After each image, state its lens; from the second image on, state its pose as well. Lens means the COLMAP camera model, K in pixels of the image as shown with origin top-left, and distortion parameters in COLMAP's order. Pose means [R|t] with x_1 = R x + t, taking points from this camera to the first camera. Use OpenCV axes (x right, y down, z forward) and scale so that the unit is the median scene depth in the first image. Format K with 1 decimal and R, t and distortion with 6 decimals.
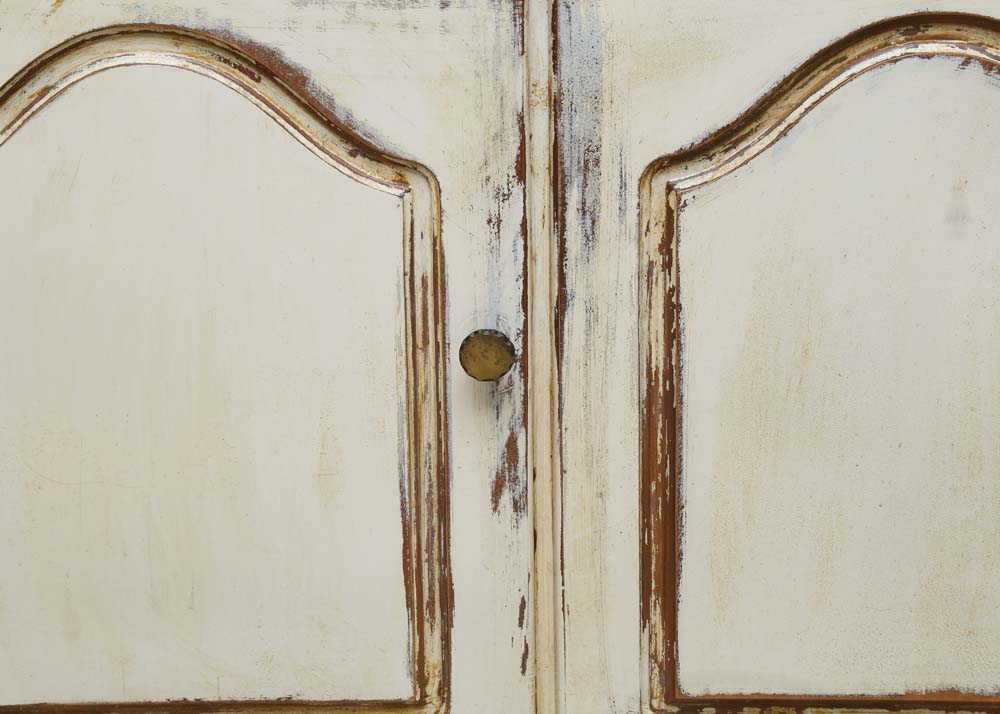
lens RADIAL K [[2303.4, 0, 500.0], [0, 2303.4, 357.0], [0, 0, 1]] dist [0.316905, 0.124055]
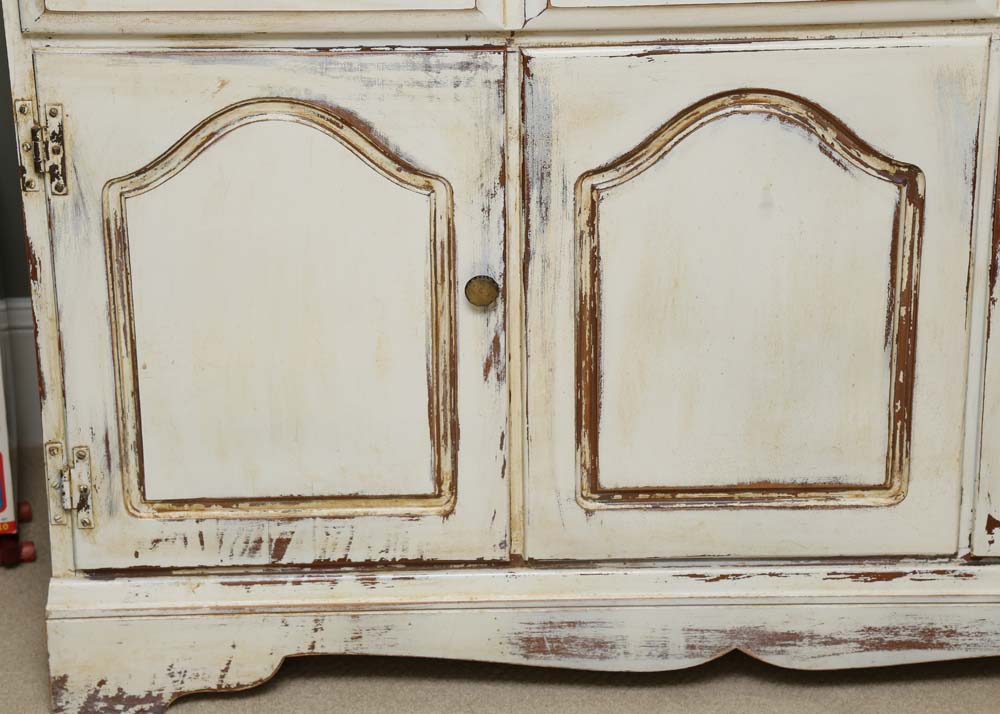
lens RADIAL K [[3014.4, 0, 495.4], [0, 3014.4, 359.2], [0, 0, 1]] dist [0.555003, 0.533953]
pose [[0.999035, -0.014269, 0.041534, -0.086390], [0.008292, 0.990021, 0.140678, -0.255628], [-0.043127, -0.140198, 0.989184, -1.131941]]
